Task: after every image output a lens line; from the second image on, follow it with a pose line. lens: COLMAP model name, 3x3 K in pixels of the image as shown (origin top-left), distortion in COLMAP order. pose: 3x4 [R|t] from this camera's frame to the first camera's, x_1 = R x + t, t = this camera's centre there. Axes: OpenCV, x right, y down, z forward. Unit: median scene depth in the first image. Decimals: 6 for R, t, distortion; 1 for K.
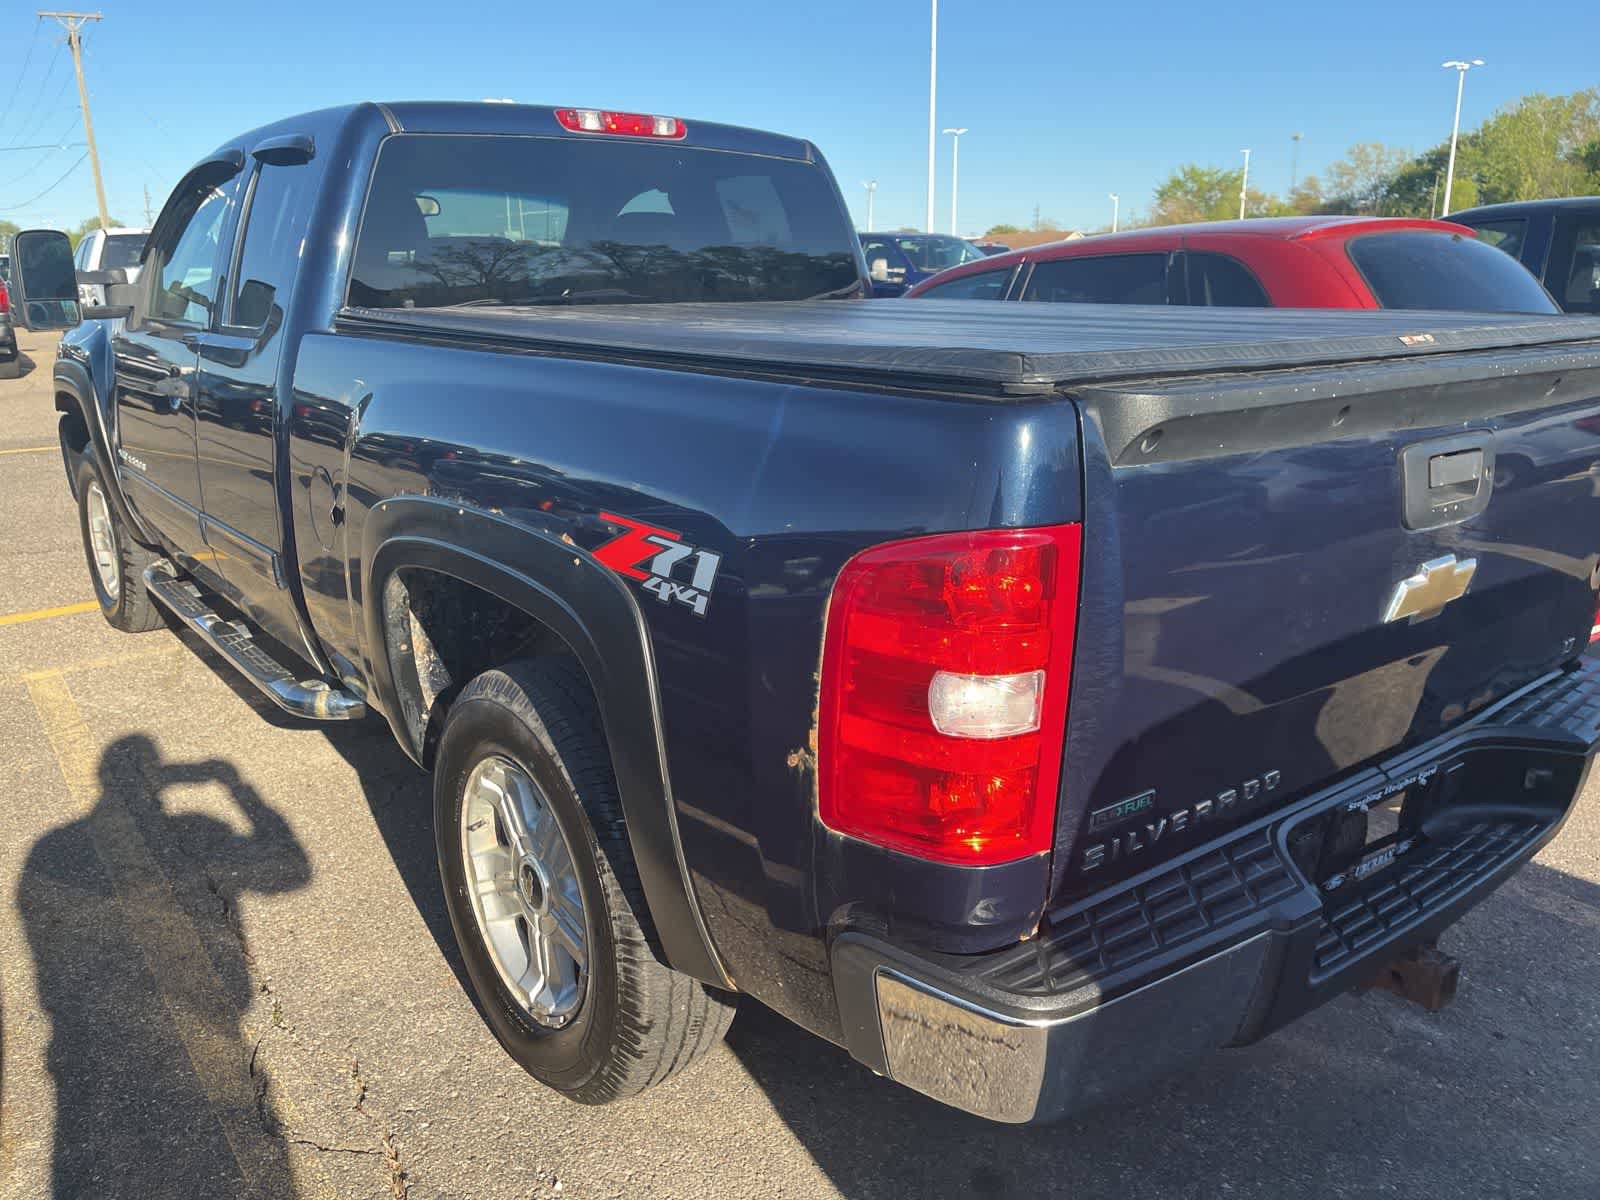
lens RADIAL K [[1212.5, 0, 800.2], [0, 1212.5, 593.9], [0, 0, 1]] dist [0.066065, -0.076862]
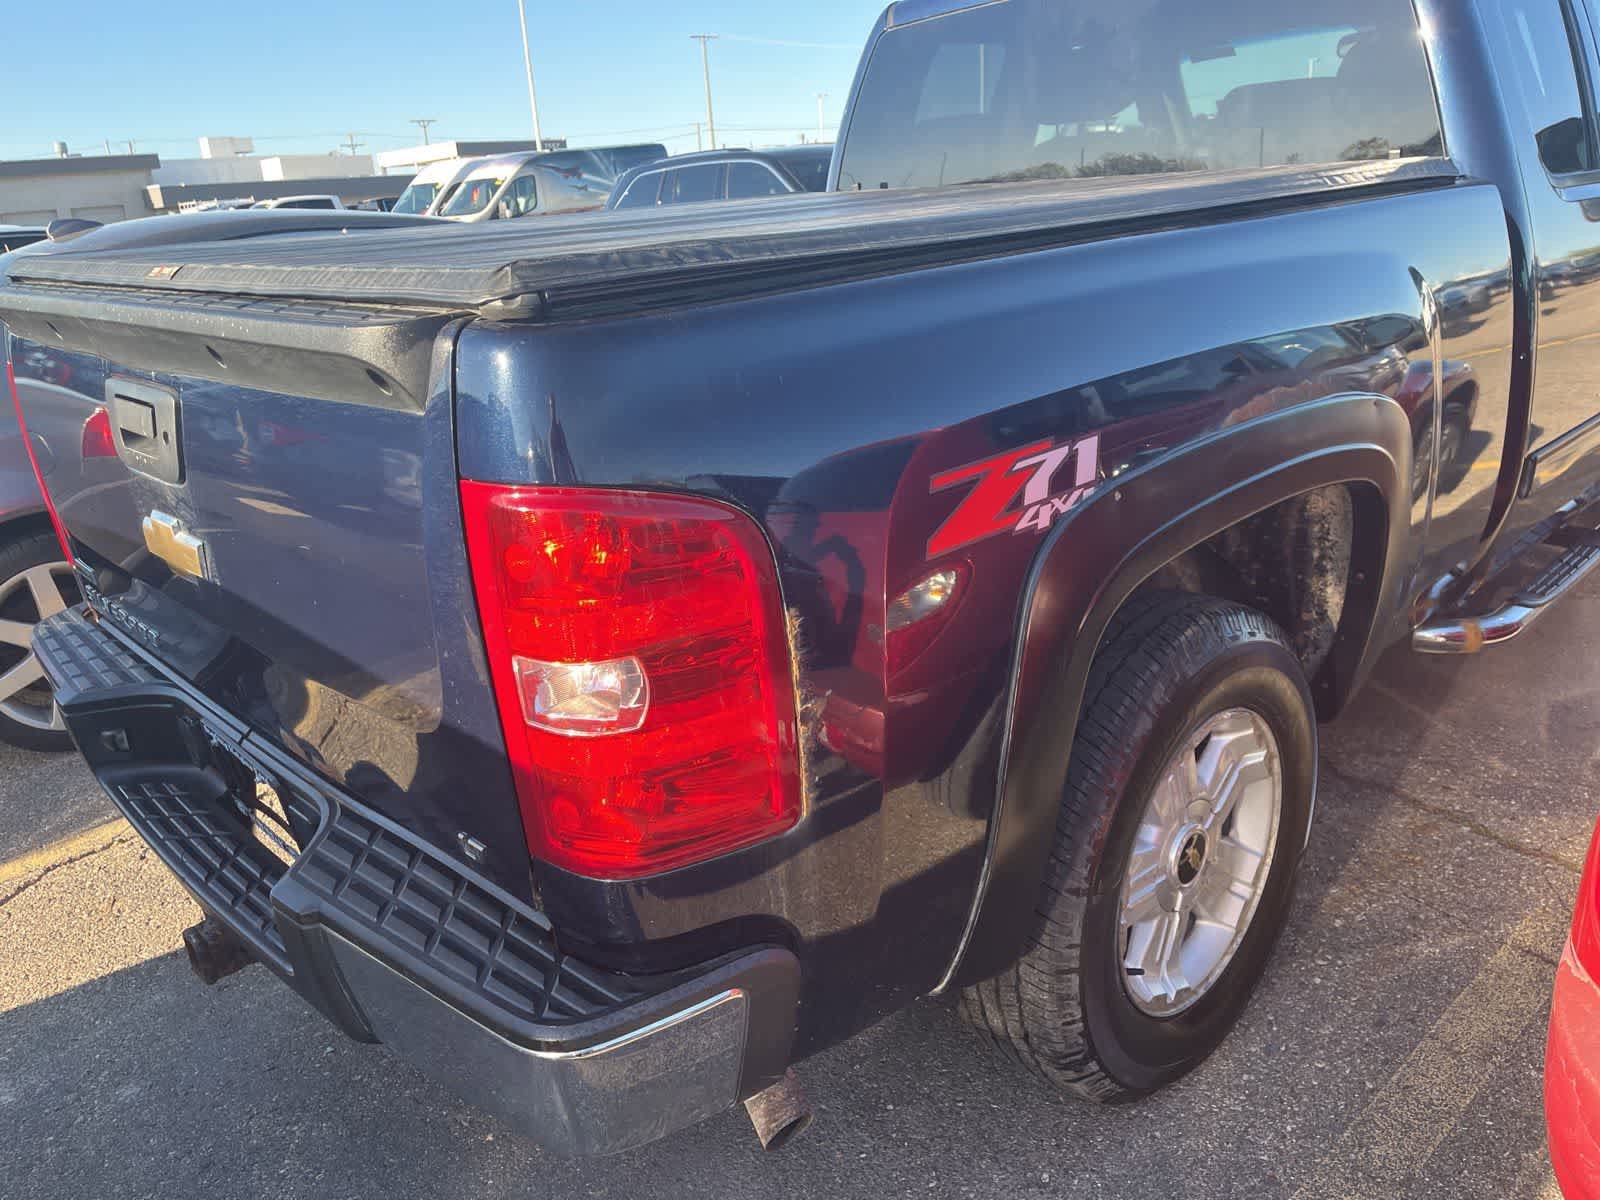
lens RADIAL K [[1230.7, 0, 771.6], [0, 1230.7, 628.6], [0, 0, 1]] dist [0.071190, -0.102067]
pose [[-0.108090, -0.324848, 0.939569, -0.703013], [0.319486, 0.883622, 0.342259, -0.218910], [-0.941406, 0.337174, 0.008273, 0.912214]]
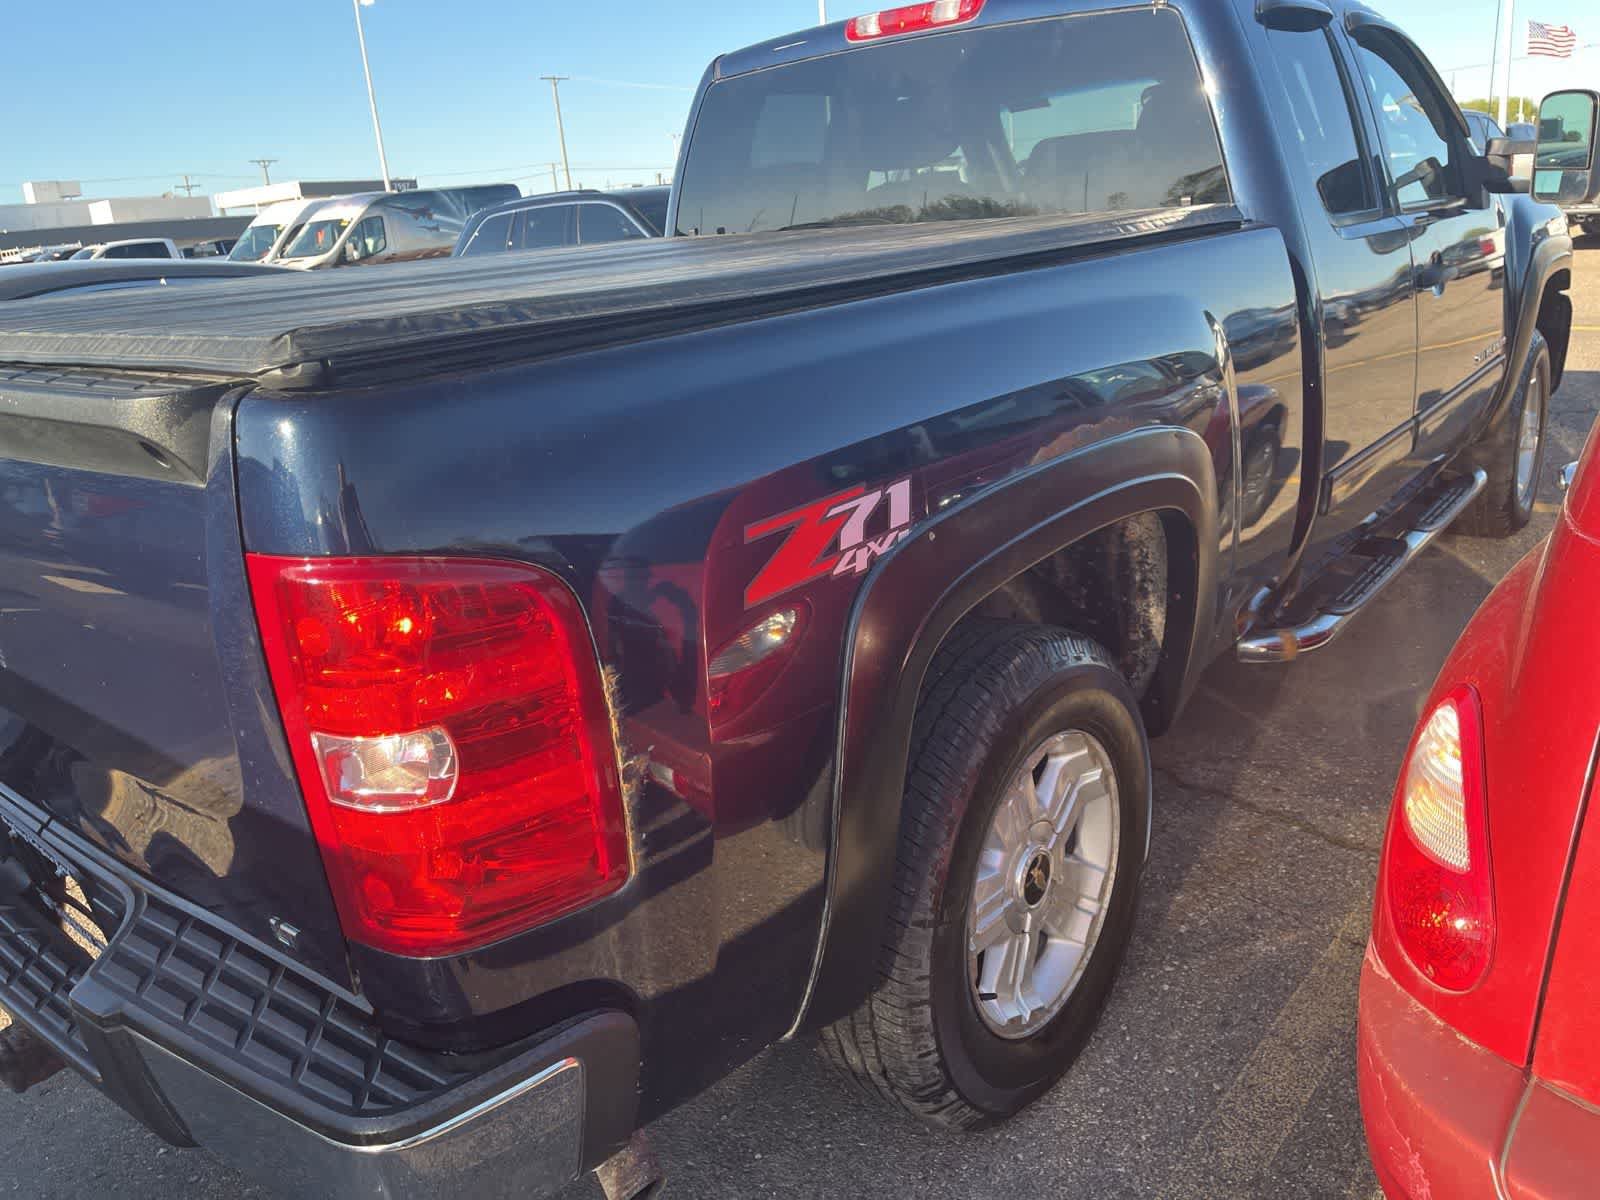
lens RADIAL K [[1233.8, 0, 805.2], [0, 1233.8, 603.3], [0, 0, 1]] dist [0.056433, -0.073881]
pose [[-0.238155, -0.274333, 0.931678, -0.707872], [0.321328, 0.883001, 0.342138, -0.219444], [-0.916532, 0.380856, -0.122140, 0.880336]]
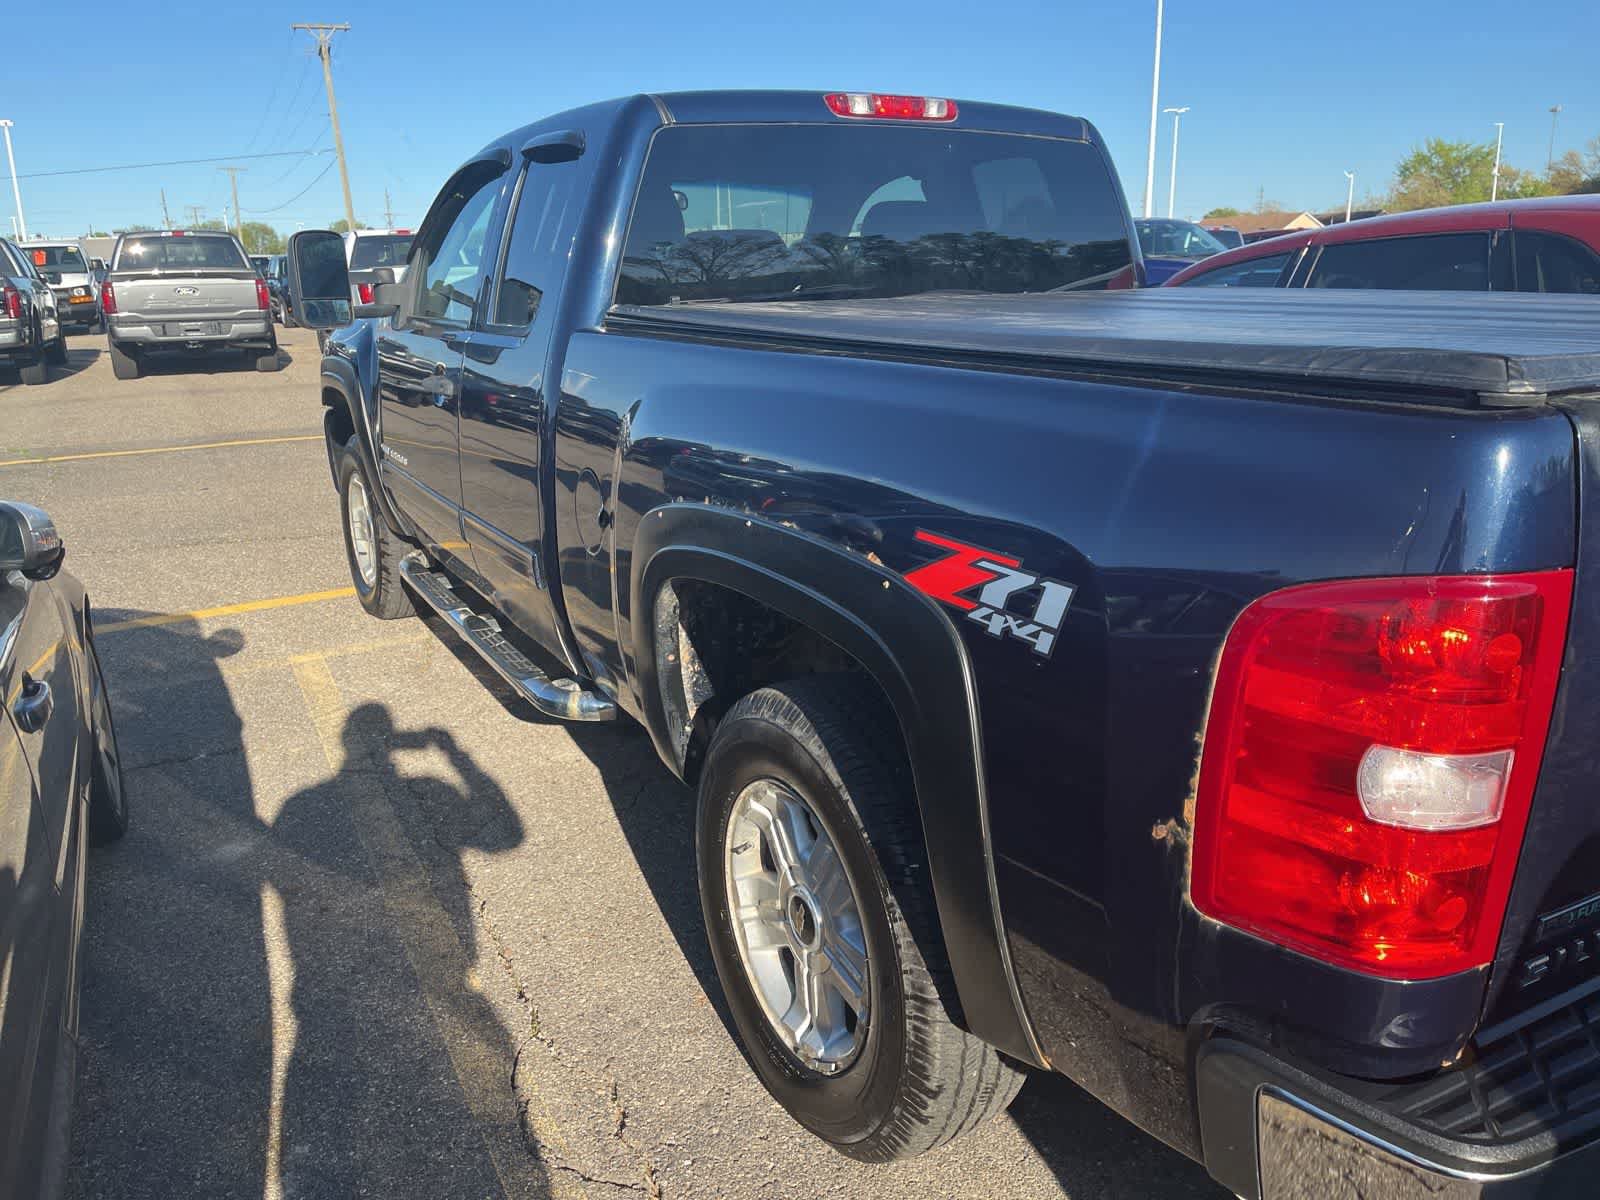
lens RADIAL K [[1218.0, 0, 806.8], [0, 1218.0, 591.9], [0, 0, 1]] dist [0.074493, -0.113253]
pose [[0.987617, 0.026916, -0.154557, -0.085104], [-0.026190, 0.999634, 0.006736, -0.021404], [0.154682, -0.002605, 0.987961, 0.076327]]
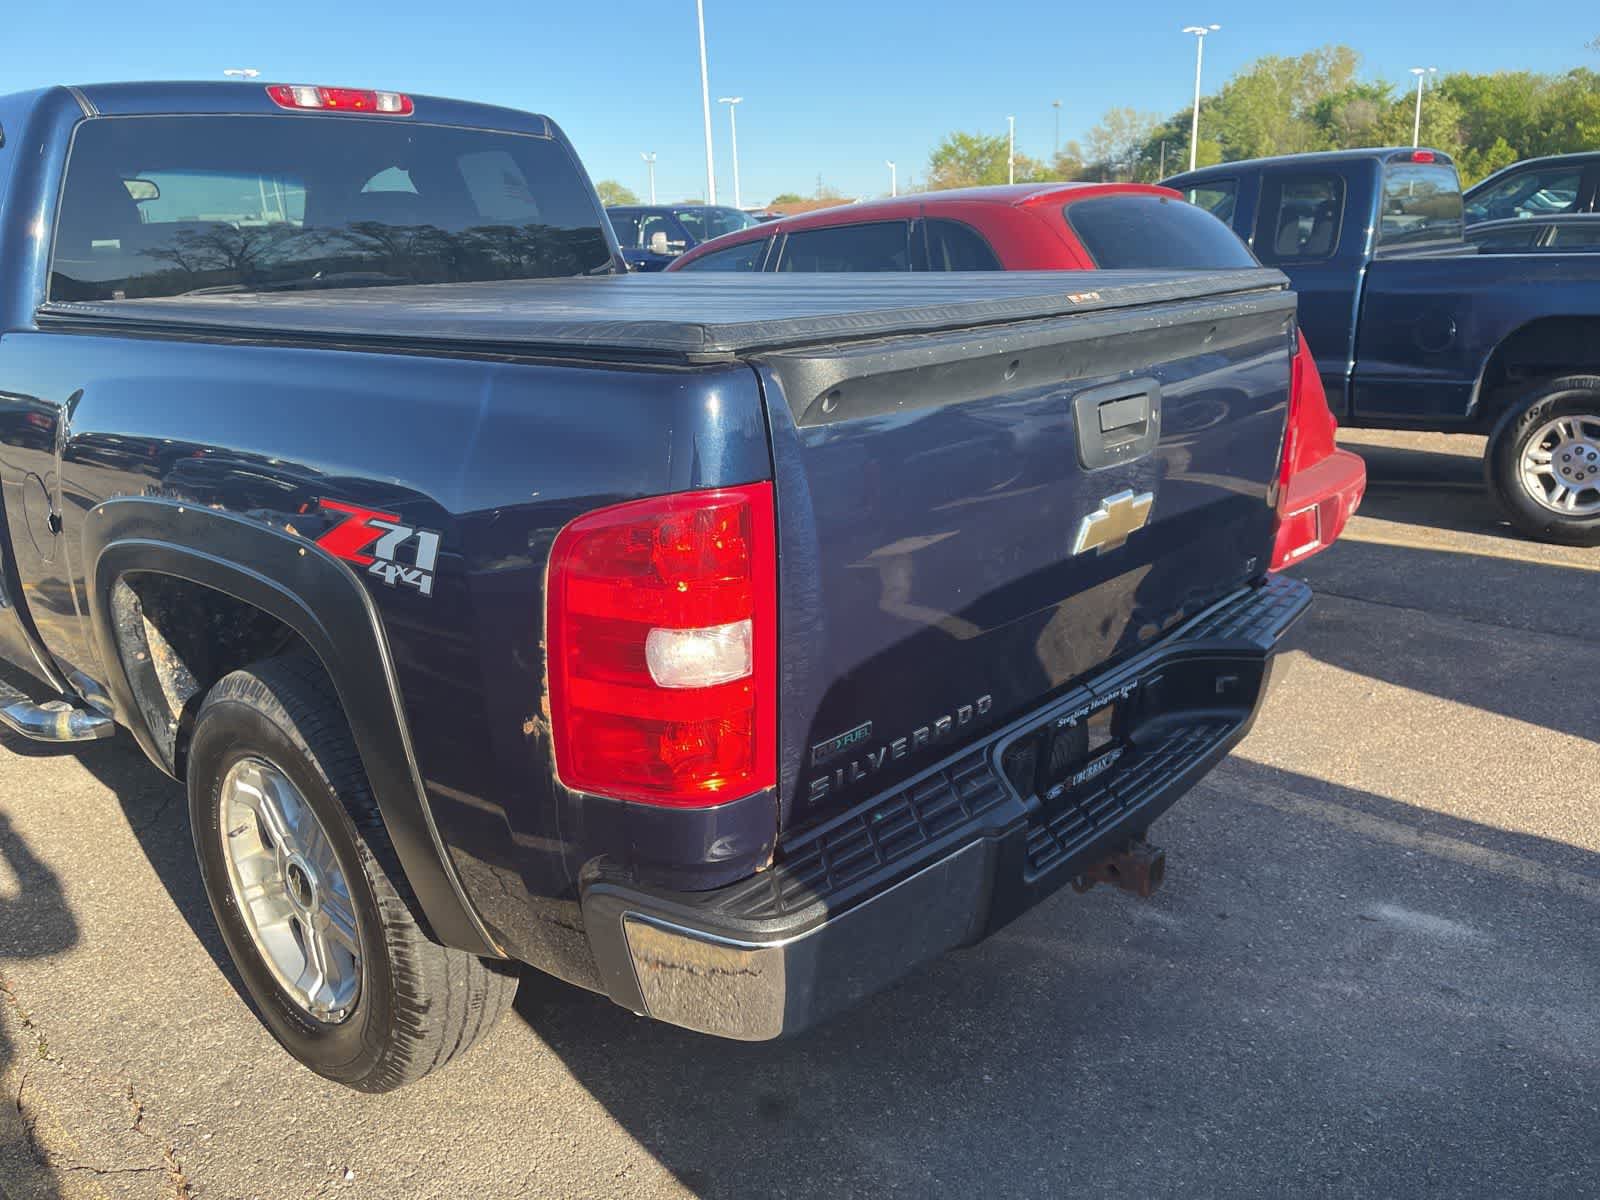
lens RADIAL K [[1205.9, 0, 809.6], [0, 1205.9, 608.1], [0, 0, 1]] dist [0.081532, -0.098174]
pose [[0.984225, -0.079153, 0.158227, 0.052025], [0.073979, 0.996523, 0.038332, 0.009636], [-0.160711, -0.026022, 0.986658, -0.039484]]
